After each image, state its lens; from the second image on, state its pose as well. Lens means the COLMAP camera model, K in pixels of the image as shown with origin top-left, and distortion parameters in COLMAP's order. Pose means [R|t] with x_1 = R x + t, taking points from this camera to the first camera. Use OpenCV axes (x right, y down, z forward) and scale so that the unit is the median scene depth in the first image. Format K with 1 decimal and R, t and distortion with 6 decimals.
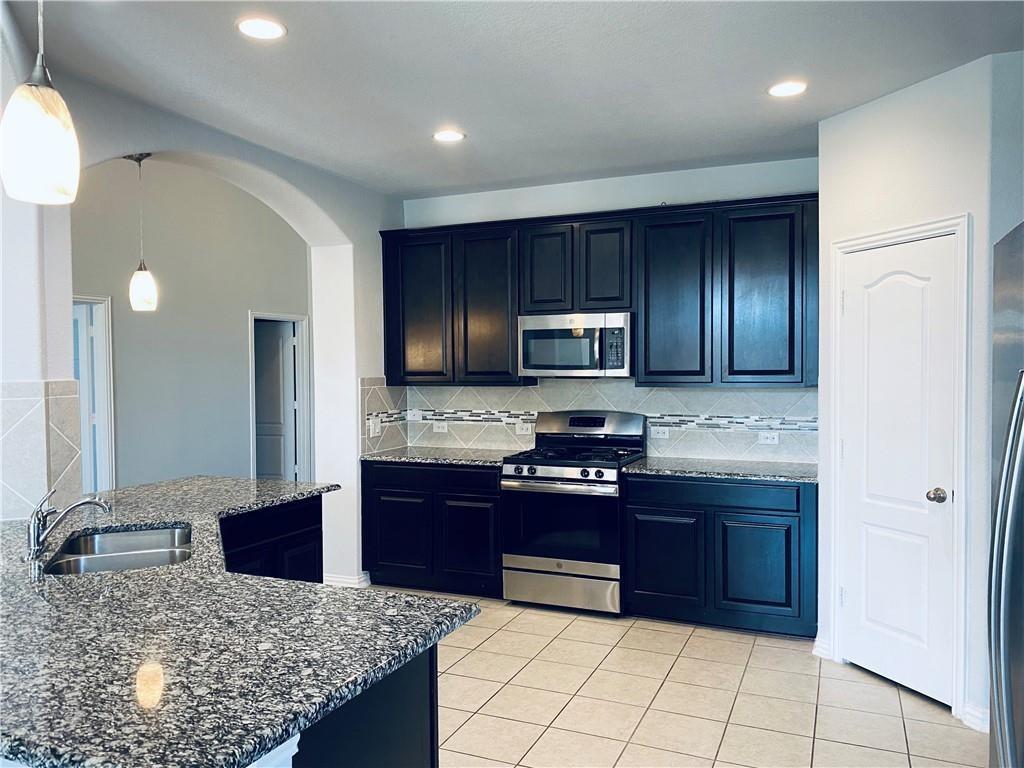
lens RADIAL K [[753.9, 0, 499.2], [0, 753.9, 387.7], [0, 0, 1]] dist [0.000990, -0.002619]
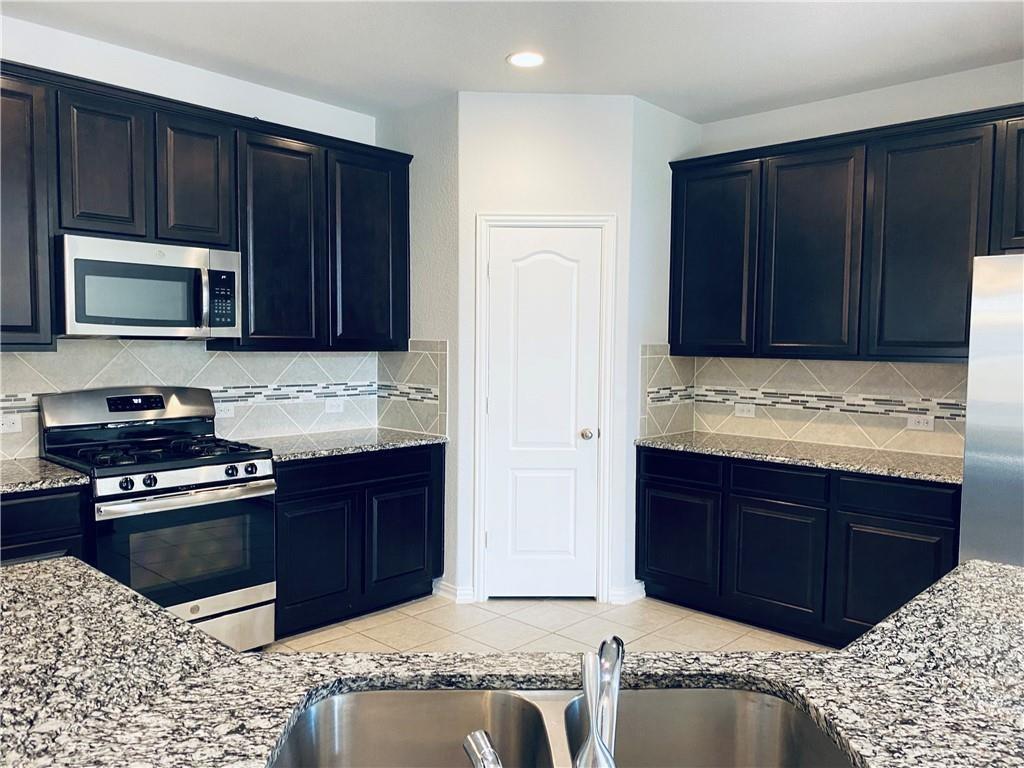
lens RADIAL K [[778.5, 0, 497.8], [0, 778.5, 387.6], [0, 0, 1]] dist [0.009094, 0.003373]
pose [[0.338682, -0.047797, 0.939686, -0.481978], [0.009893, 0.998835, 0.047240, 0.000689], [-0.940849, -0.006703, 0.338760, 0.489455]]
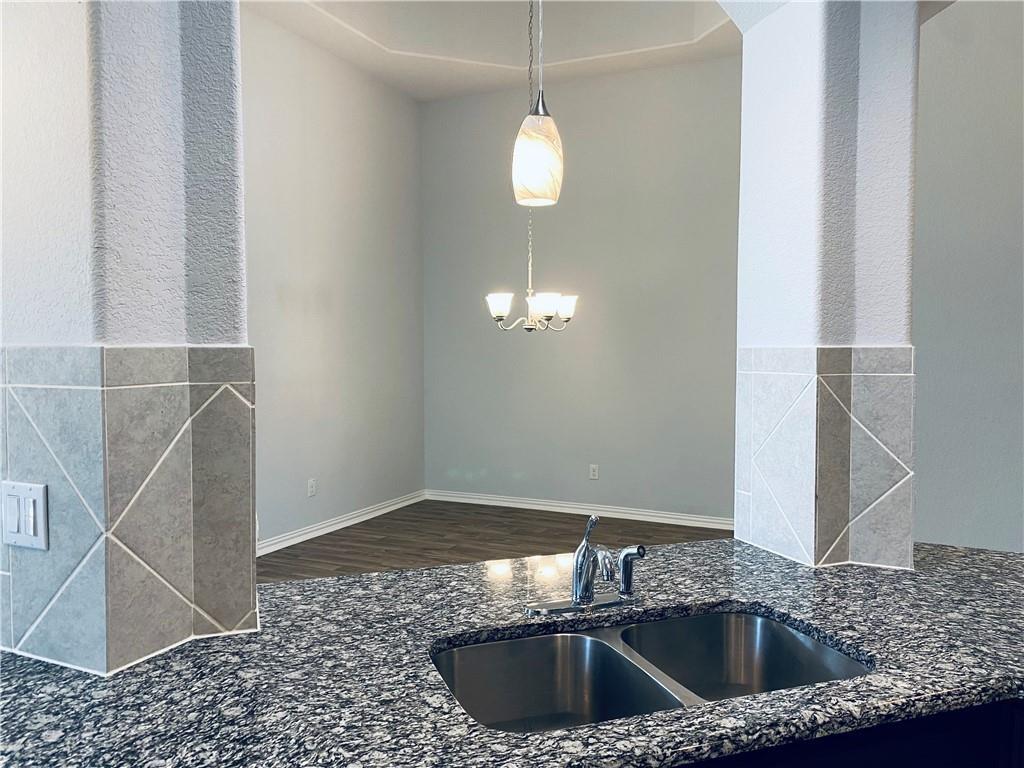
lens RADIAL K [[778.5, 0, 497.8], [0, 778.5, 387.6], [0, 0, 1]] dist [0.009094, 0.003373]
pose [[-0.023303, 0.062343, -0.997783, 0.028560], [-0.026129, 0.997675, 0.062947, -0.007876], [0.999387, 0.027538, -0.021620, 0.492347]]
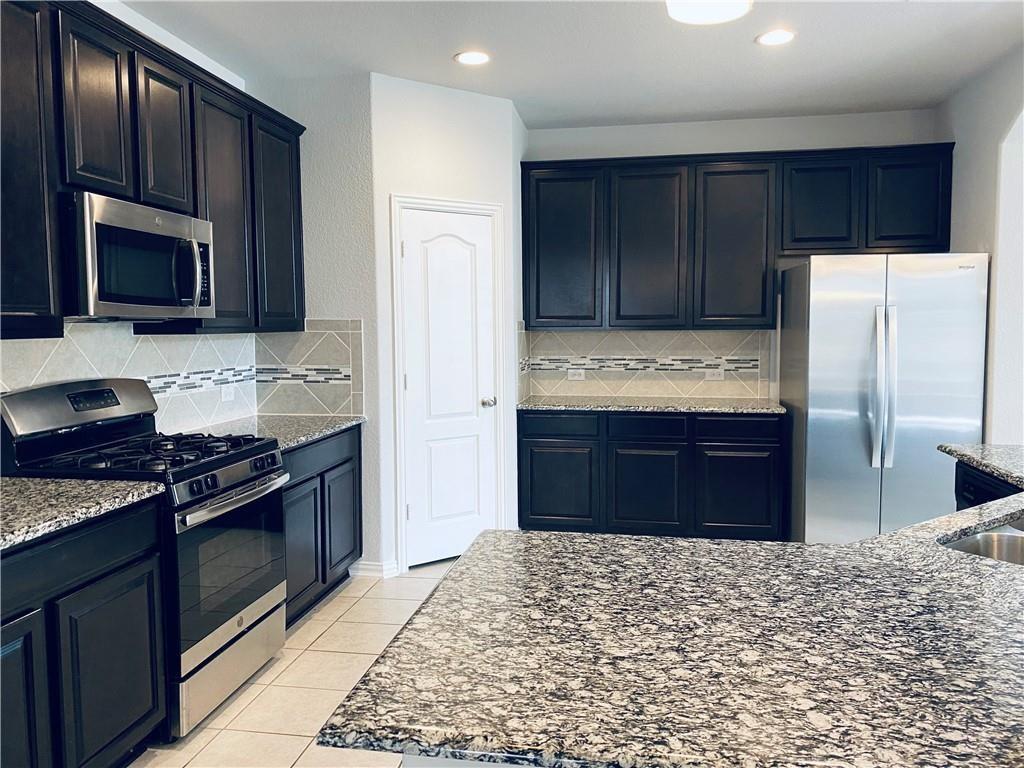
lens RADIAL K [[784.5, 0, 497.2], [0, 784.5, 380.2], [0, 0, 1]] dist [0.006359, 0.002412]
pose [[-0.241592, -0.062777, 0.968345, -0.574088], [0.031491, 0.996872, 0.072483, -0.002515], [-0.969867, 0.048005, -0.238859, 0.925810]]
